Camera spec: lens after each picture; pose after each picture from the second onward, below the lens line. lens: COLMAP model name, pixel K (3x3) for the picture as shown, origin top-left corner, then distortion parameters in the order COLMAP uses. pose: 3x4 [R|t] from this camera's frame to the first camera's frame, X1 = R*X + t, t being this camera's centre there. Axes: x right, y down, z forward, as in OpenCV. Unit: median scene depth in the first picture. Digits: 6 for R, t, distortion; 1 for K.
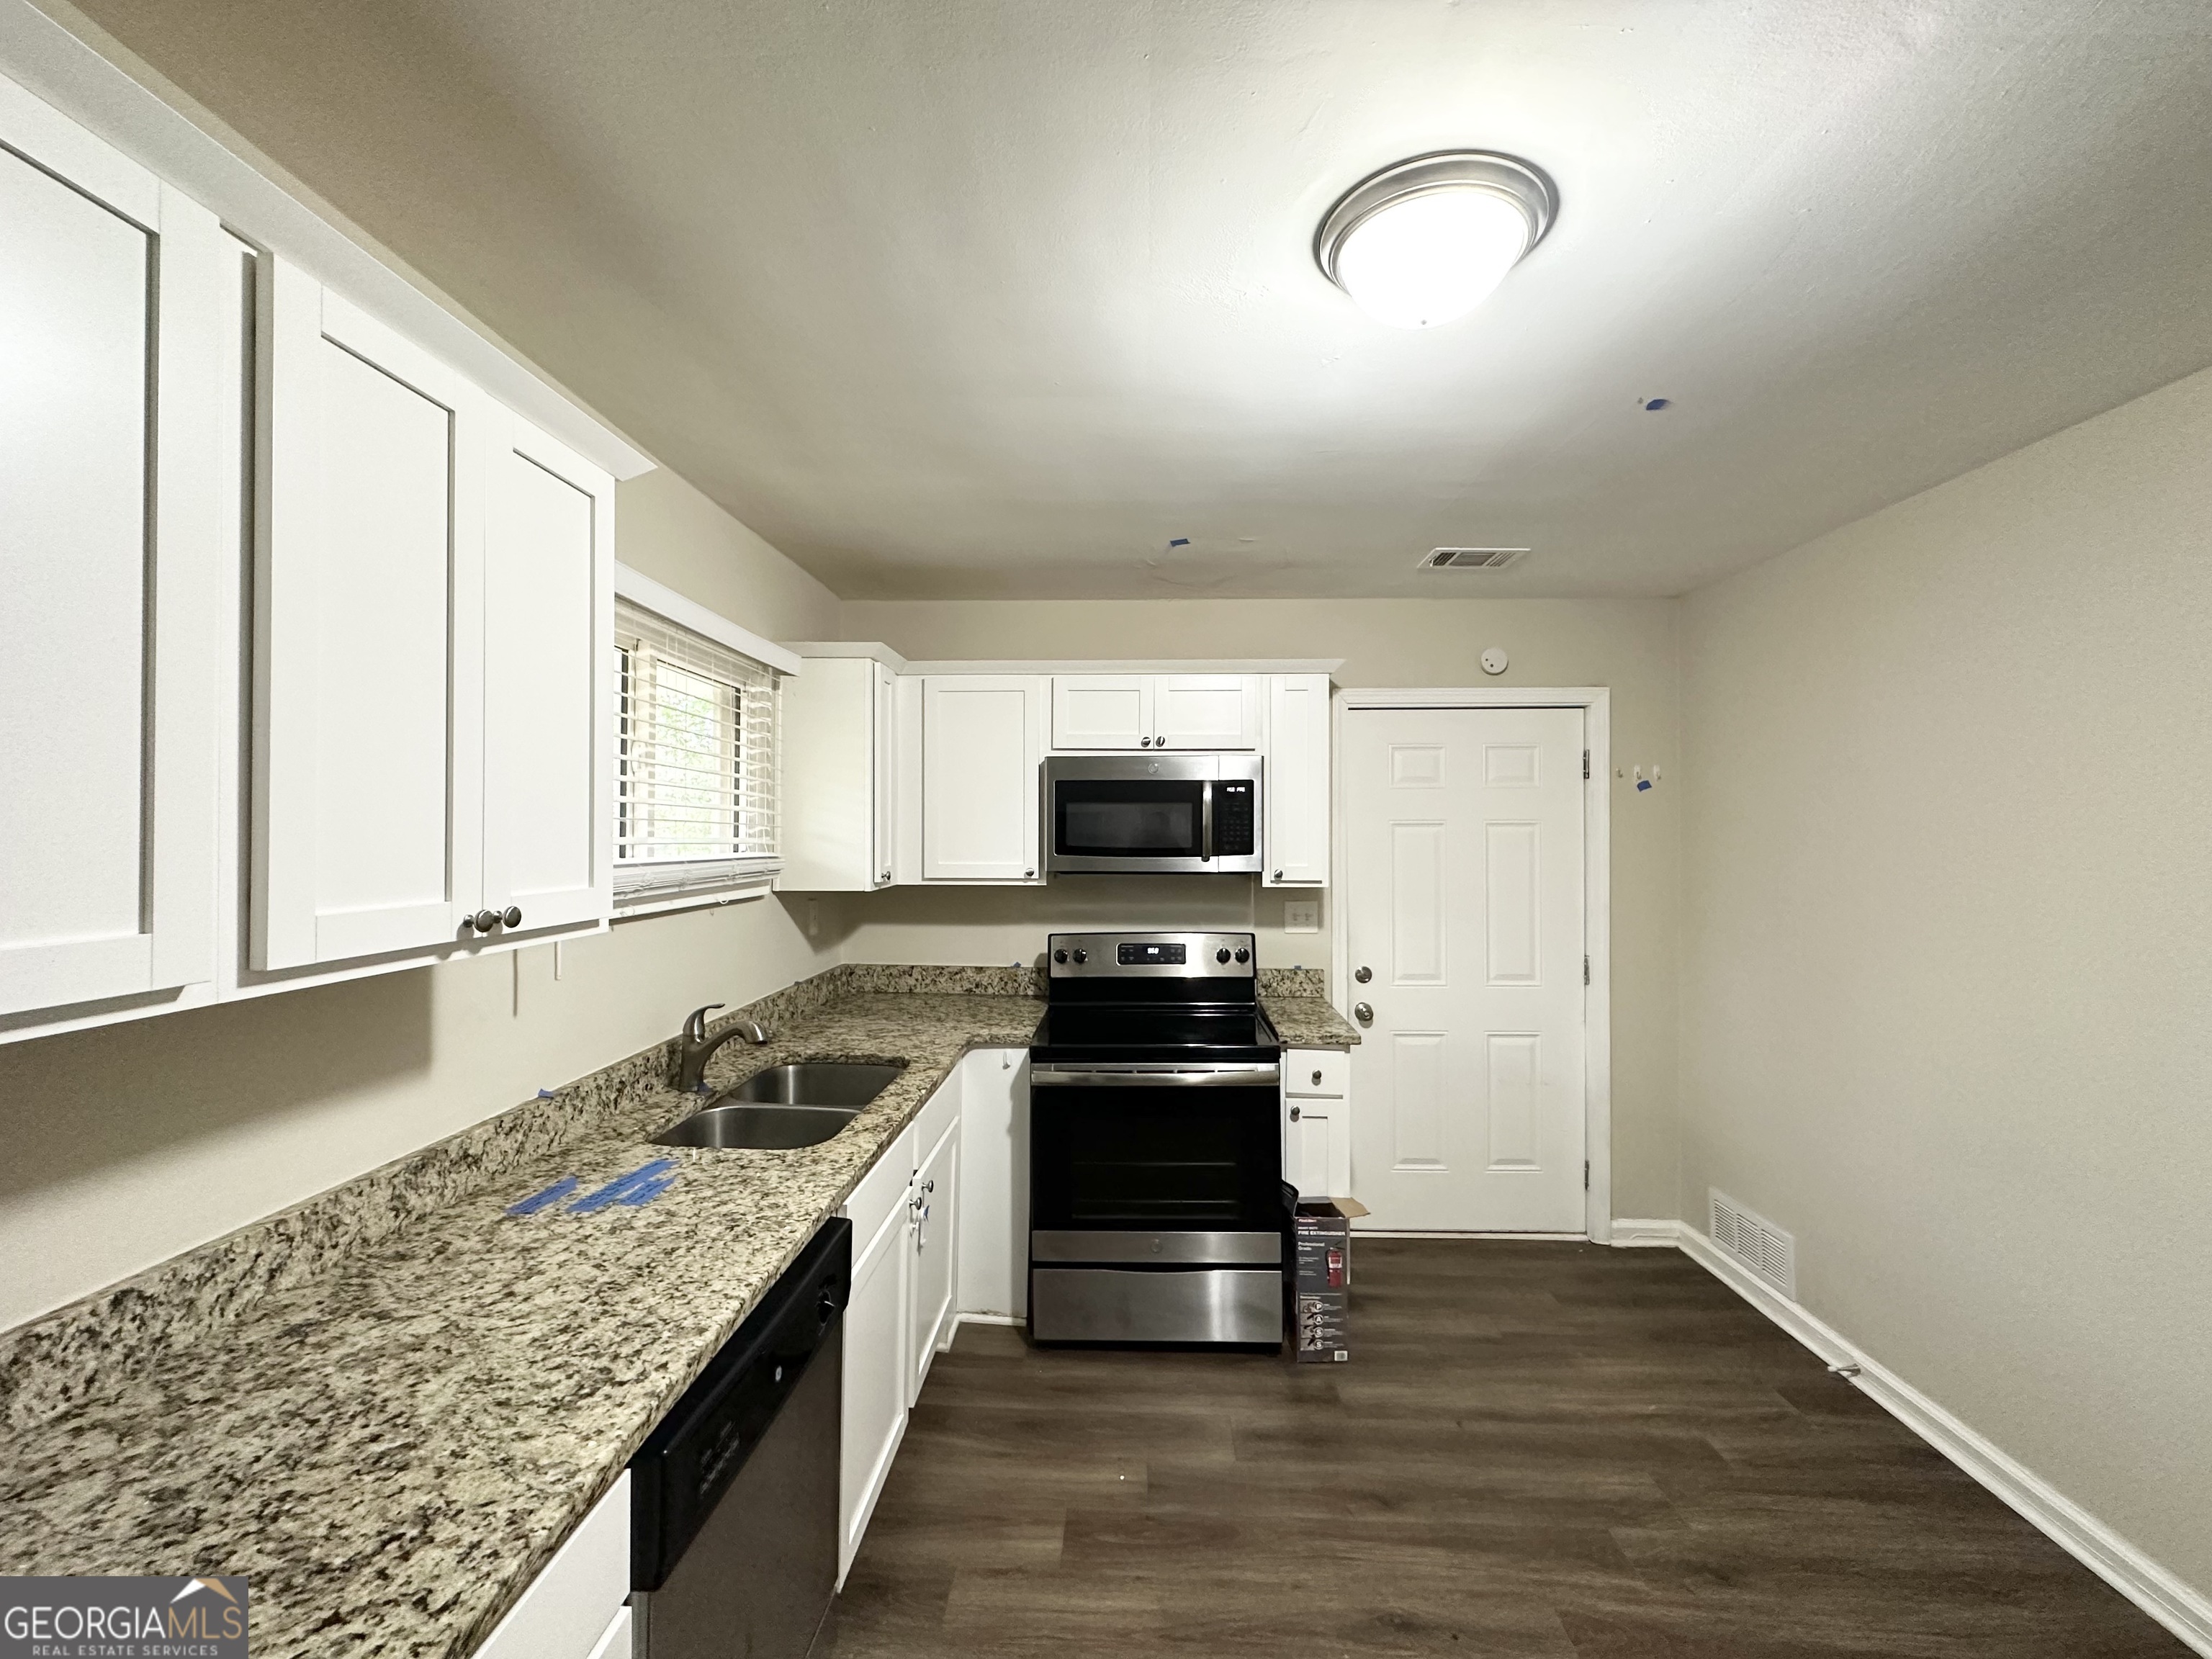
lens RADIAL K [[885.9, 0, 1110.6], [0, 885.9, 827.7], [0, 0, 1]] dist [0.001627, 0.000344]
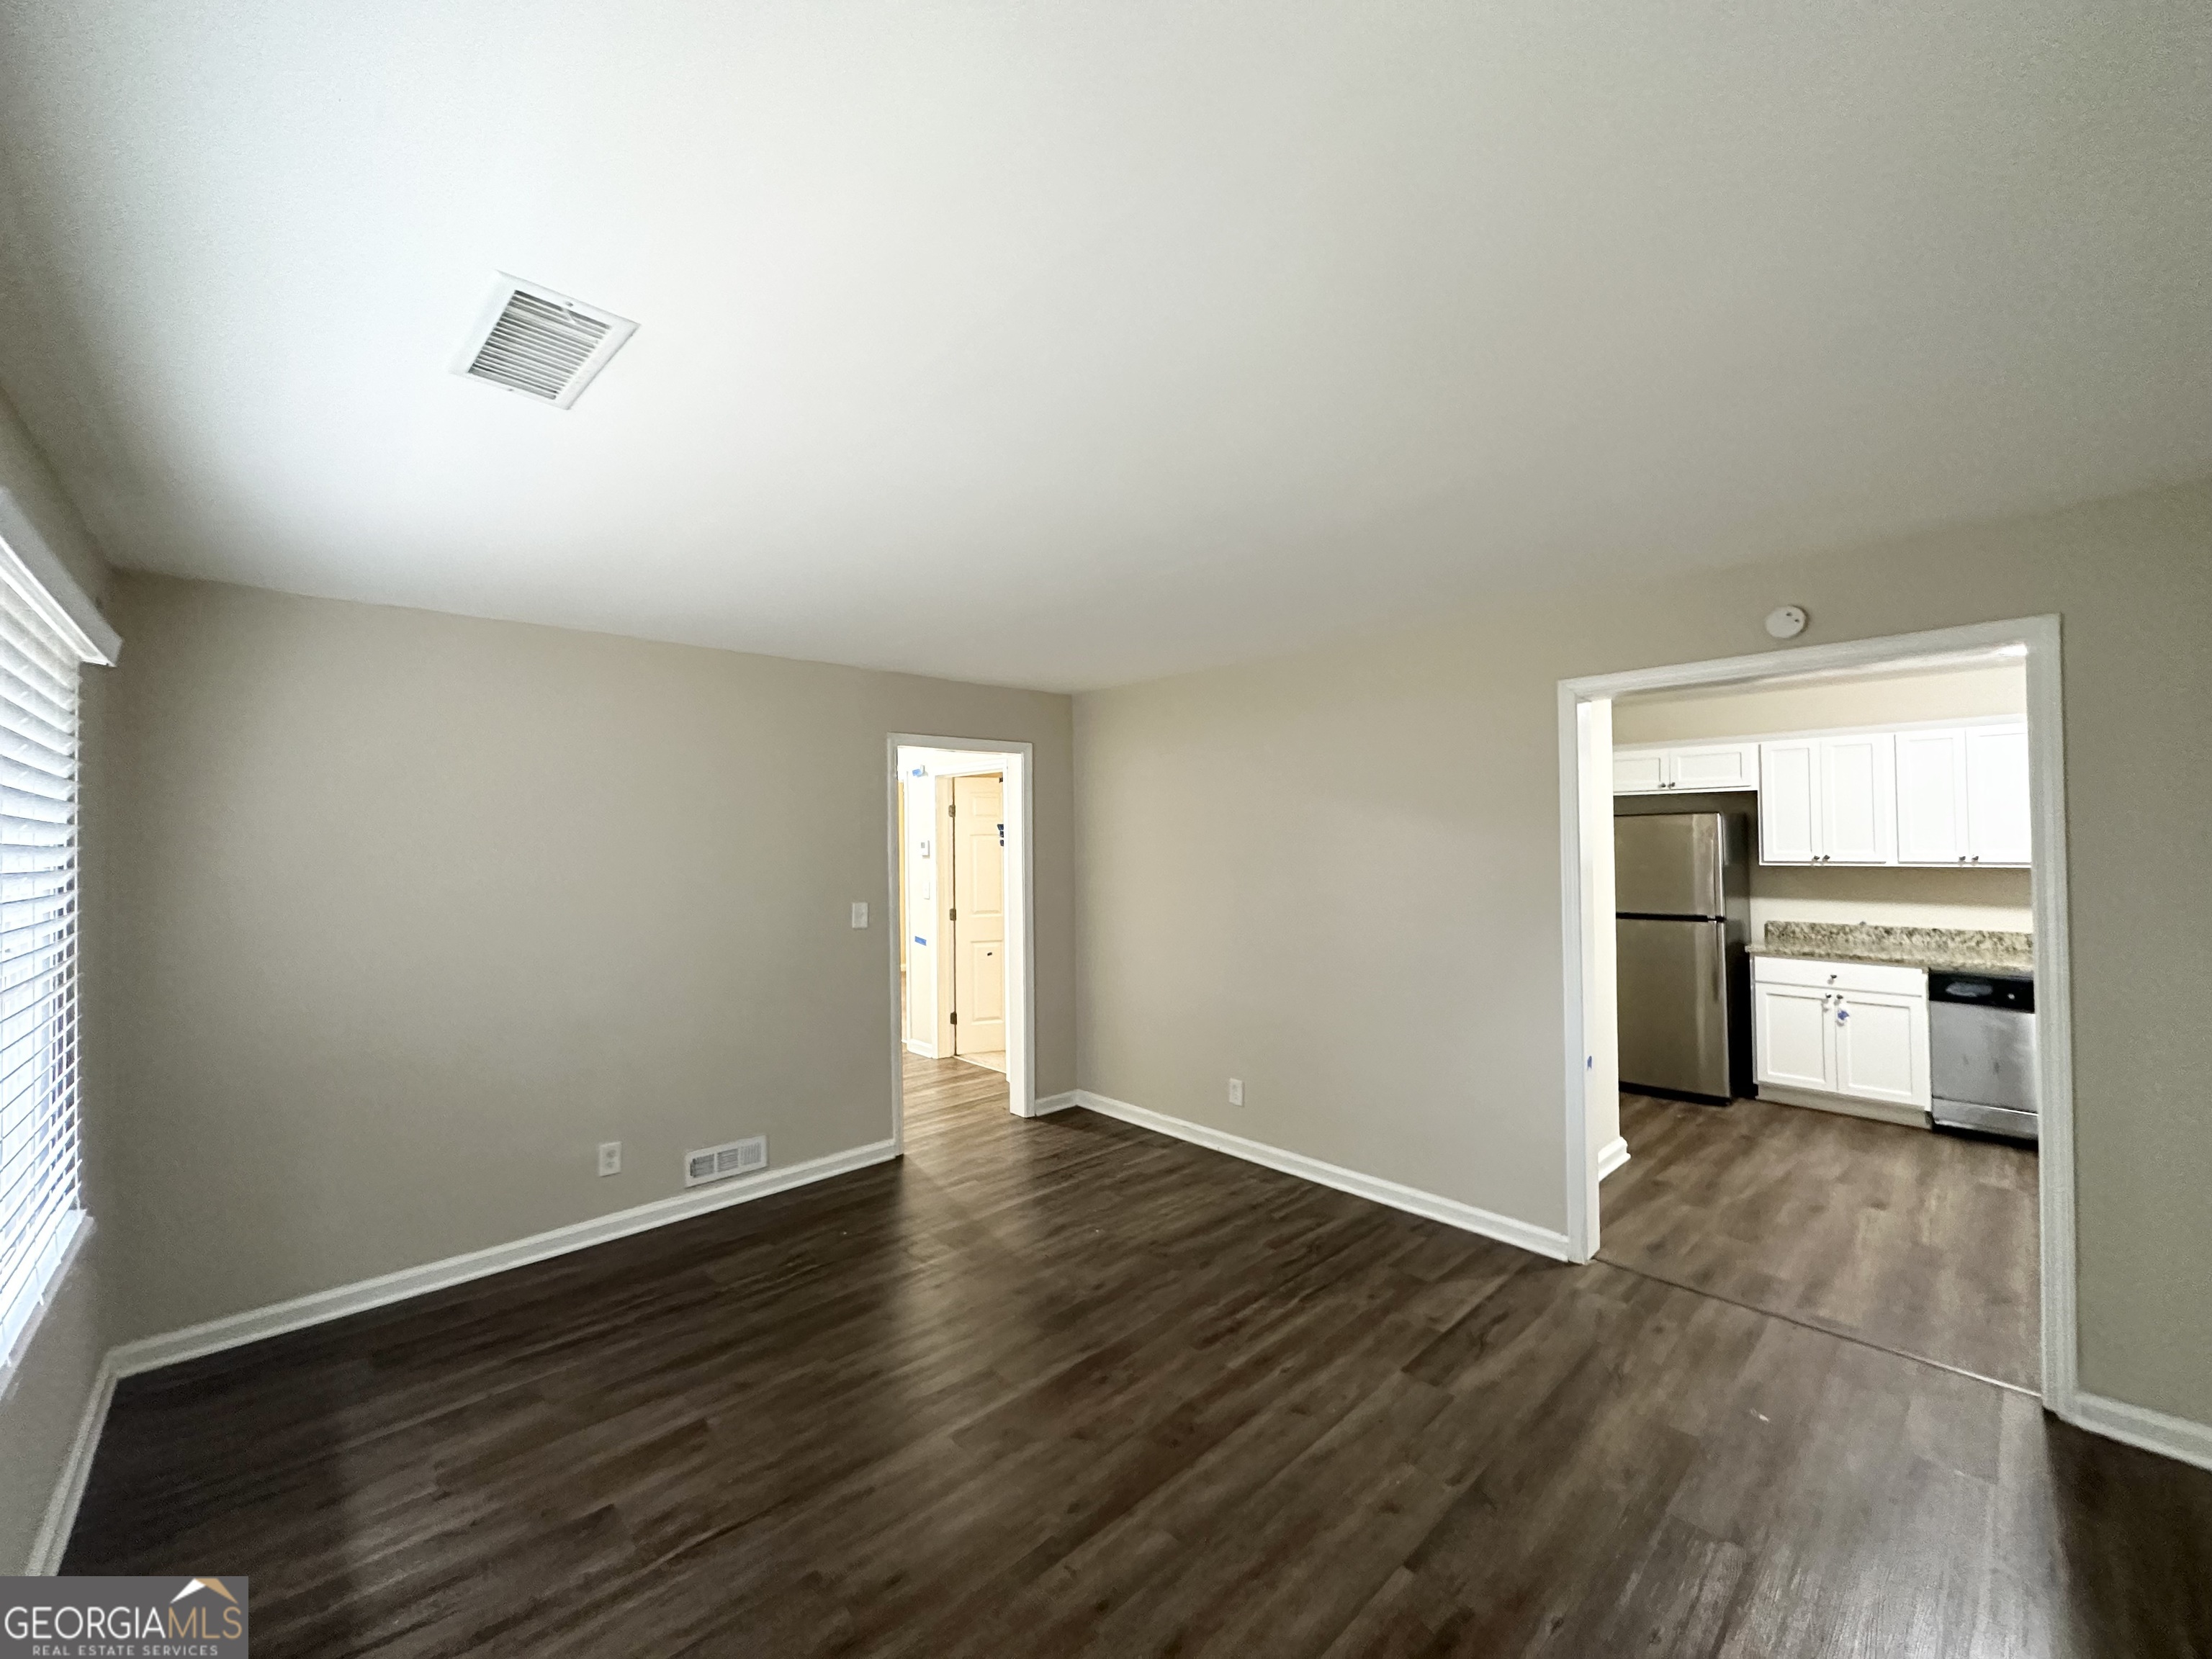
lens RADIAL K [[885.9, 0, 1113.9], [0, 885.9, 830.9], [0, 0, 1]] dist [0.001627, 0.000344]
pose [[-0.694765, -0.001678, -0.719235, 2.452719], [0.012850, 0.999809, -0.014745, -0.003710], [0.719122, -0.019486, -0.694610, 0.503991]]
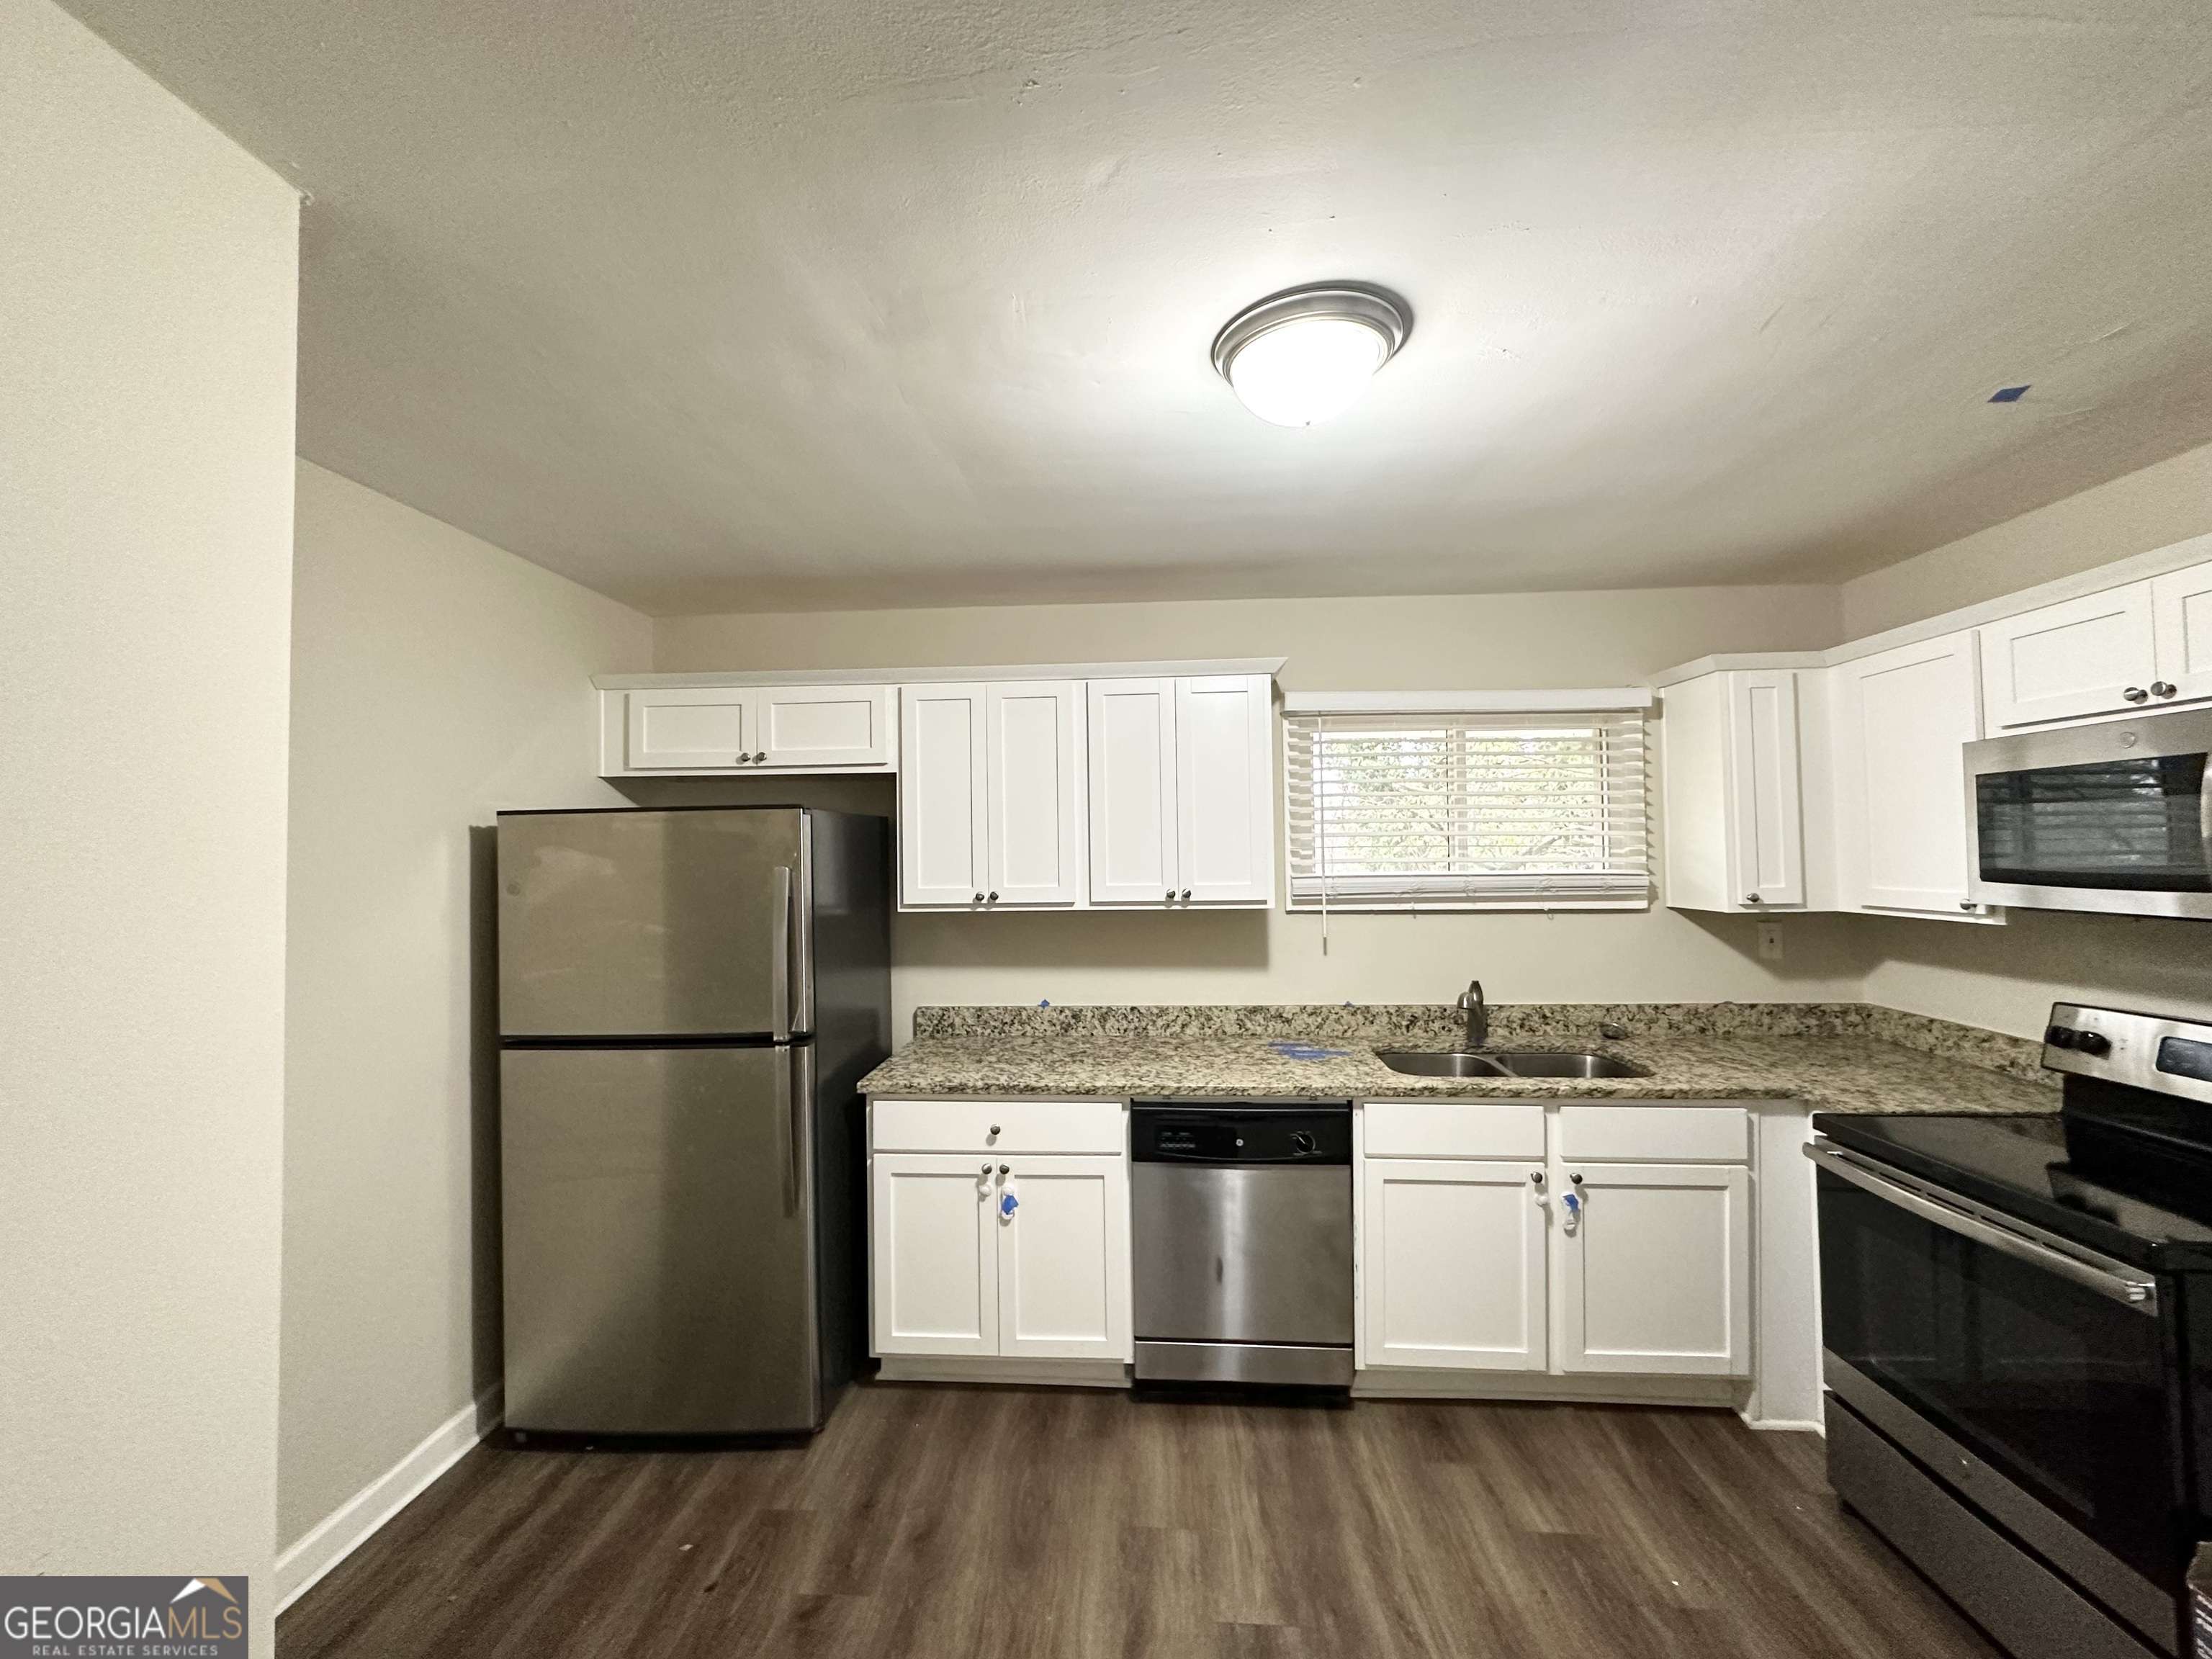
lens RADIAL K [[885.9, 0, 1107.2], [0, 885.9, 836.9], [0, 0, 1]] dist [0.001627, 0.000344]
pose [[-0.020751, -0.020289, -0.999579, 0.852822], [0.016288, 0.999655, -0.020629, -0.001301], [0.999652, -0.016709, -0.020413, 0.428706]]
